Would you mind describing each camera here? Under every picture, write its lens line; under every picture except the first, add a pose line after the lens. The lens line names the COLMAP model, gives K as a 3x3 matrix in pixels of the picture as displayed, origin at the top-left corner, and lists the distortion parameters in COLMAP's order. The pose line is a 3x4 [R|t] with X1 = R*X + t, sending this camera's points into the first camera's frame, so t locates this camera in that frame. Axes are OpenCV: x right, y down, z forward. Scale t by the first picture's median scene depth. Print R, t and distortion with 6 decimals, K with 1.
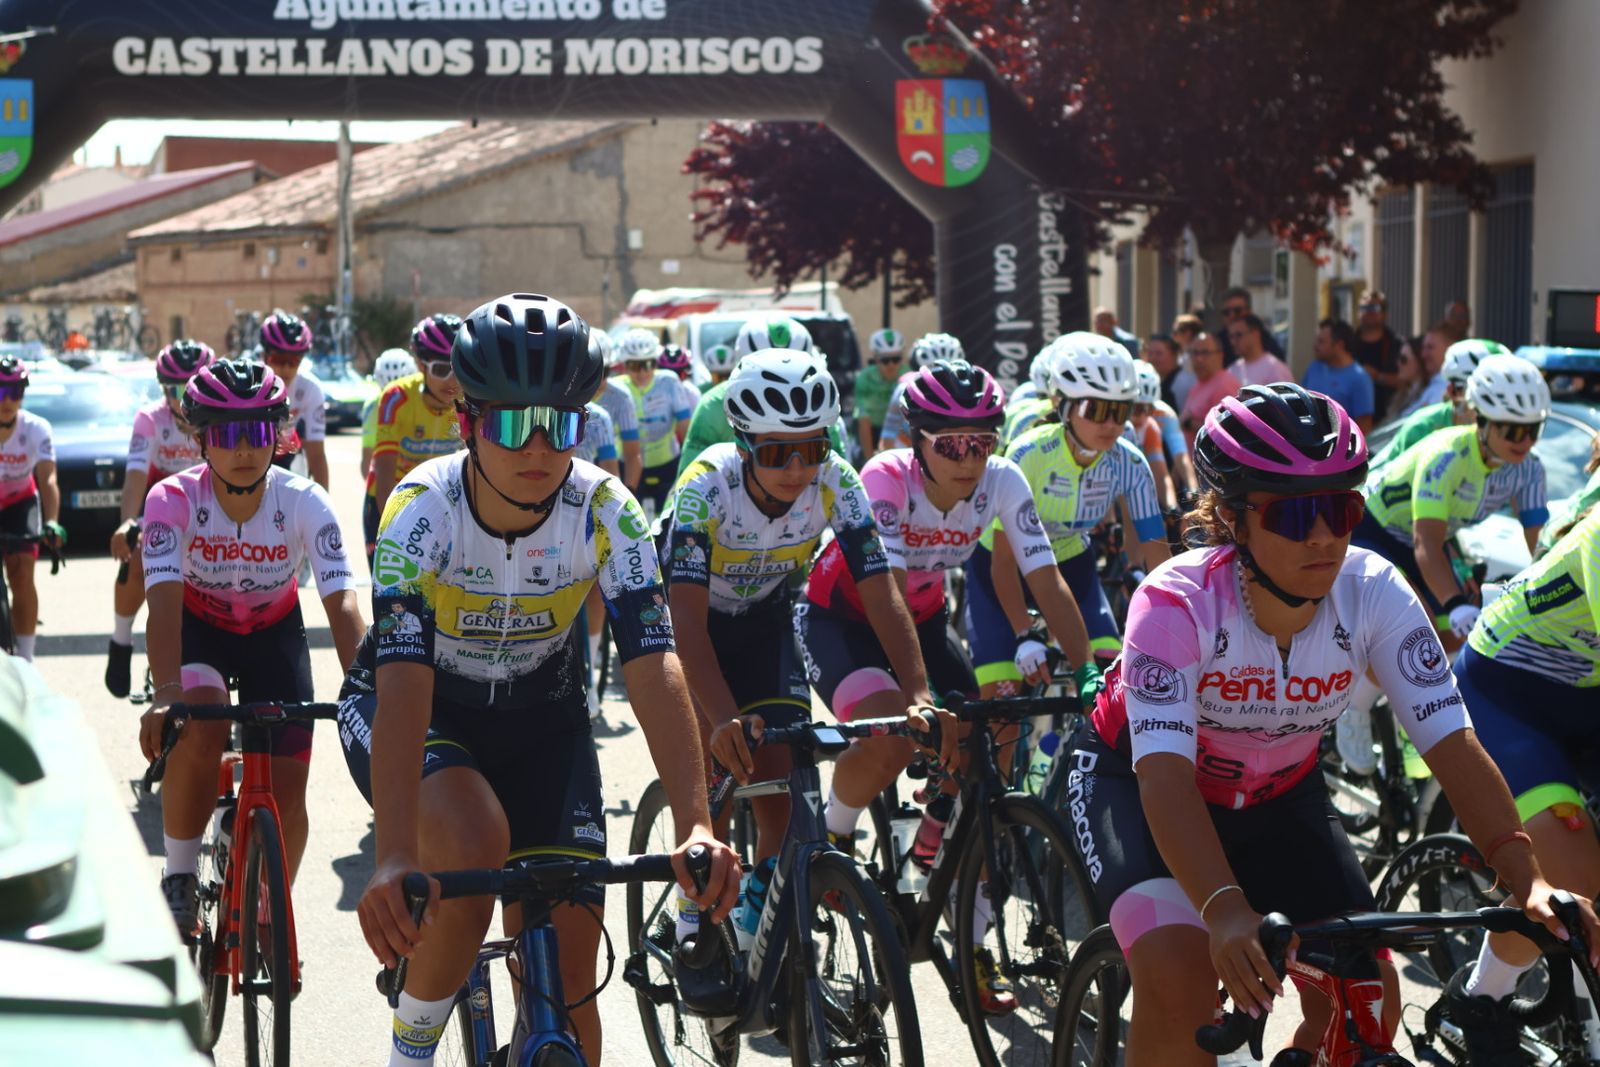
lens RADIAL K [[3004.7, 0, 800.0], [0, 3004.7, 533.5], [0, 0, 1]] dist [-0.016095, -0.227130]
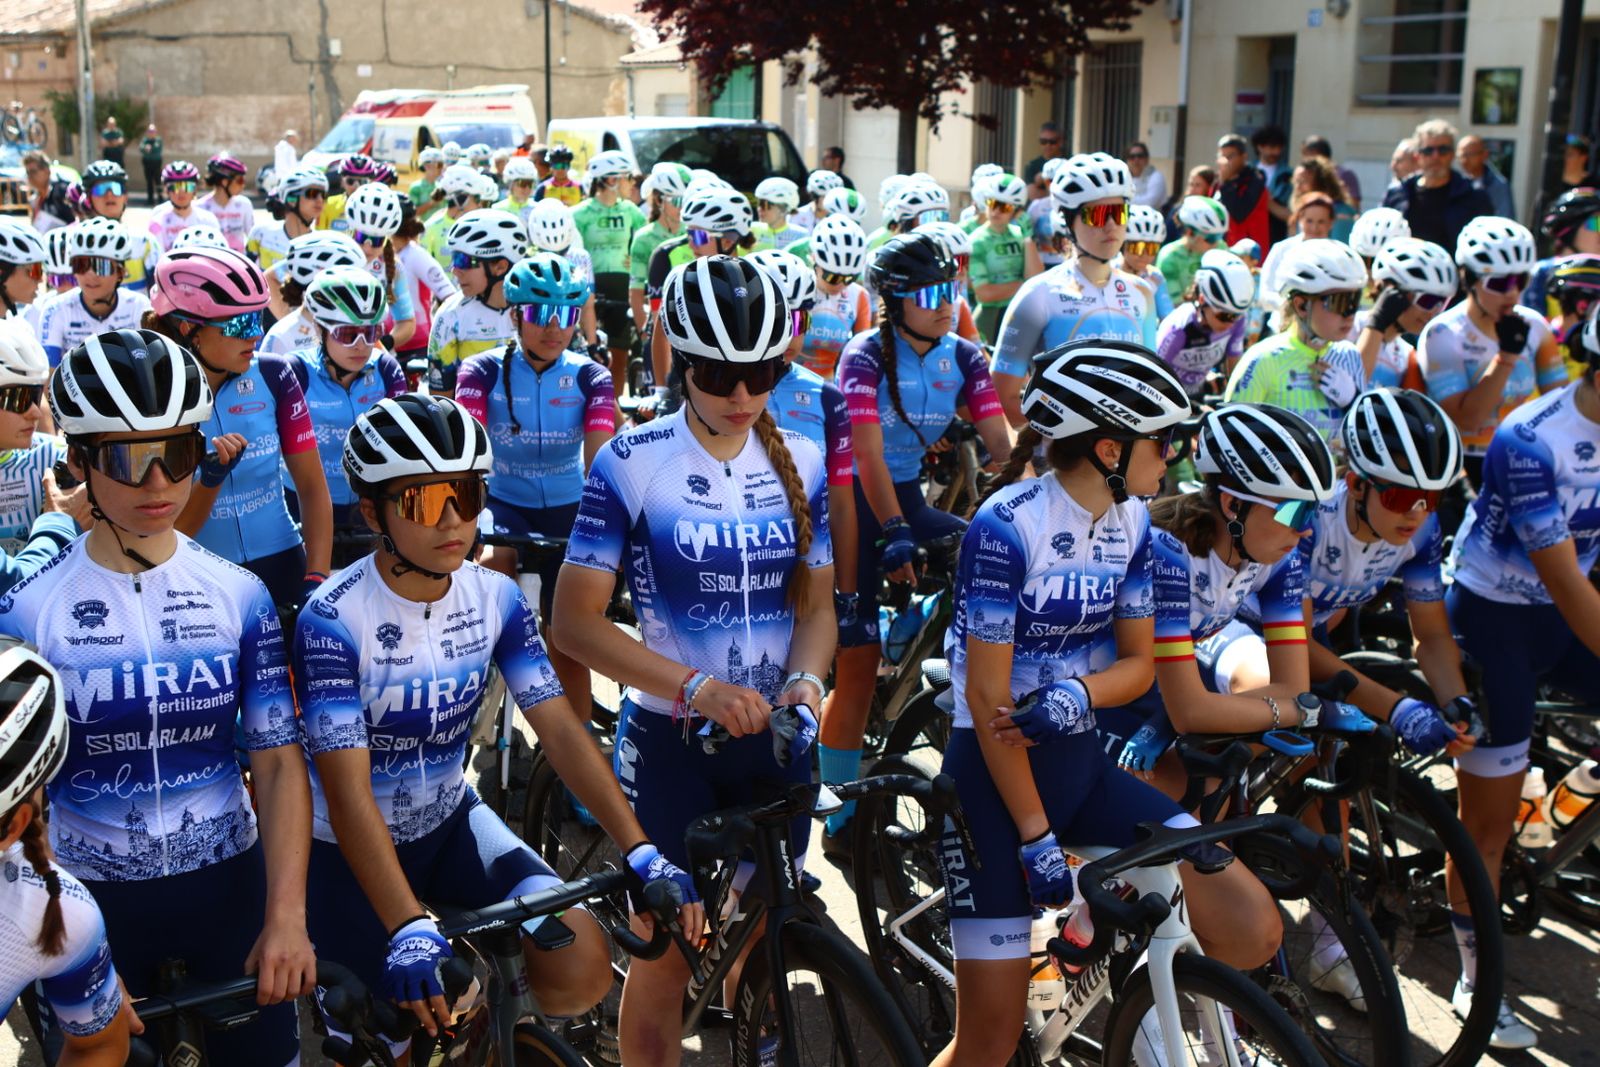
lens RADIAL K [[1796.6, 0, 803.5], [0, 1796.6, 562.1], [0, 0, 1]] dist [-0.120505, 0.098134]
pose [[0.965167, -0.049421, 0.256923, -0.176842], [0.003197, 0.984152, 0.177298, -0.052647], [-0.261614, -0.170301, 0.950029, 0.644719]]
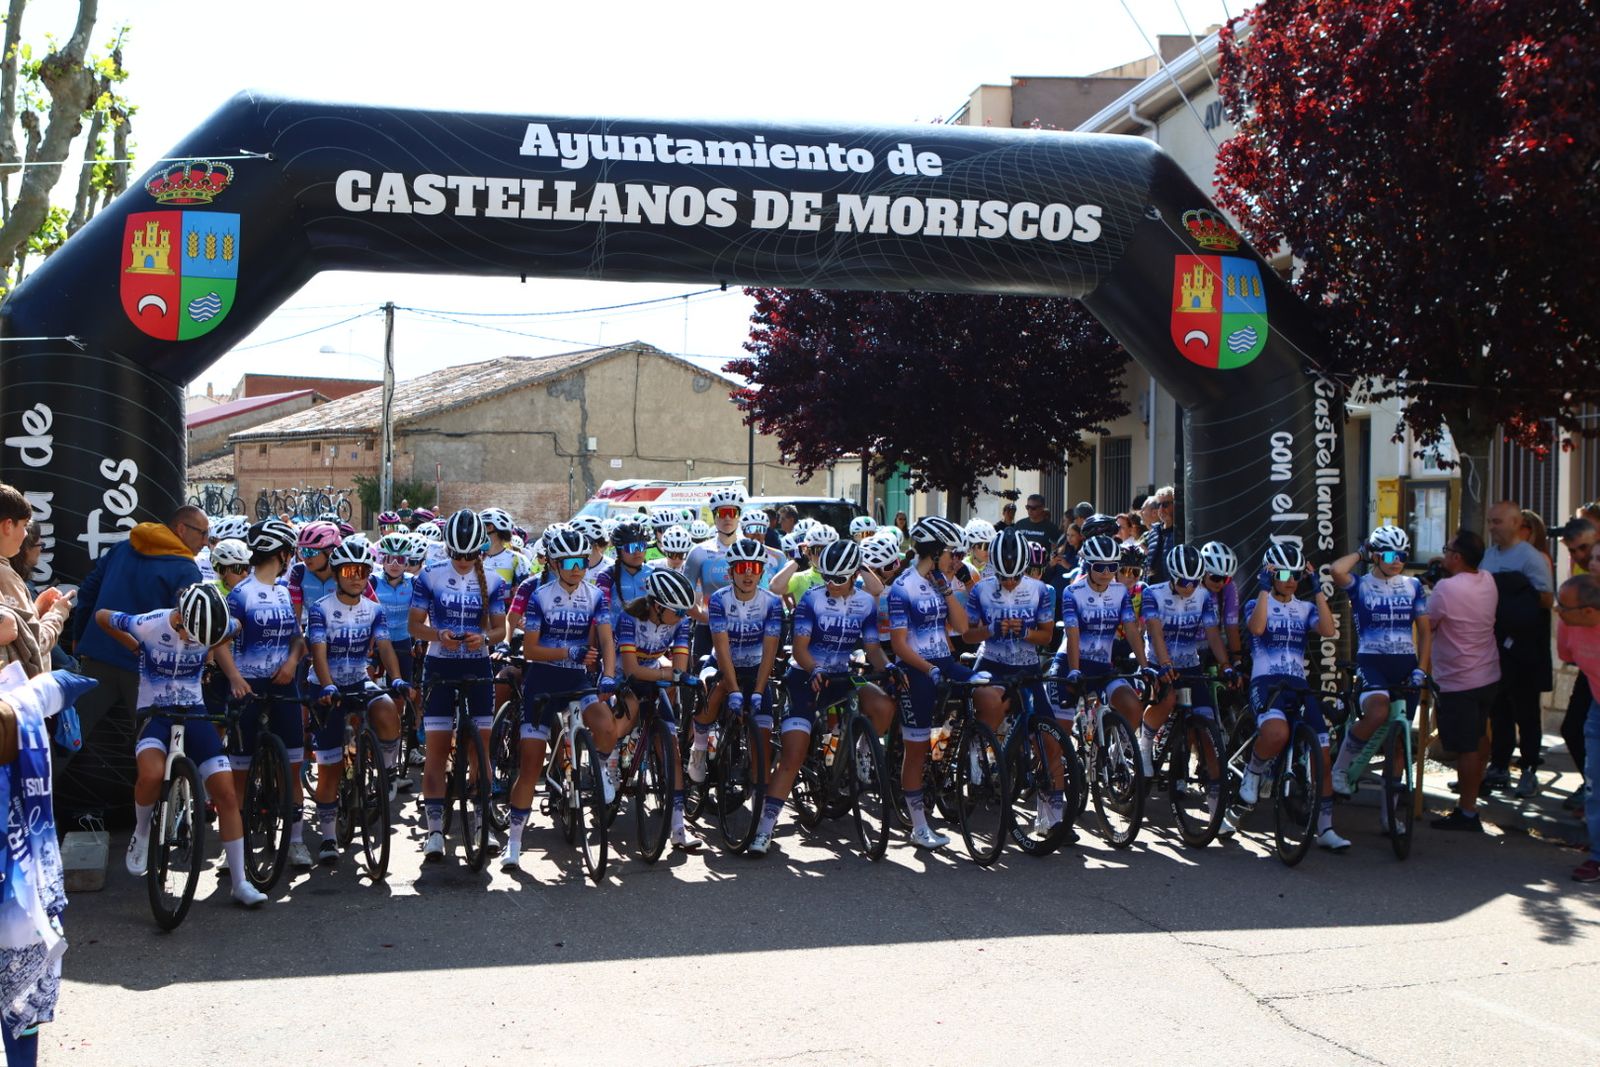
lens RADIAL K [[1796.6, 0, 803.5], [0, 1796.6, 562.1], [0, 0, 1]] dist [-0.120505, 0.098134]
pose [[0.994358, 0.014517, 0.105078, -0.117252], [-0.010522, 0.999204, -0.038473, -0.026446], [-0.105553, 0.037151, 0.993719, 0.382717]]
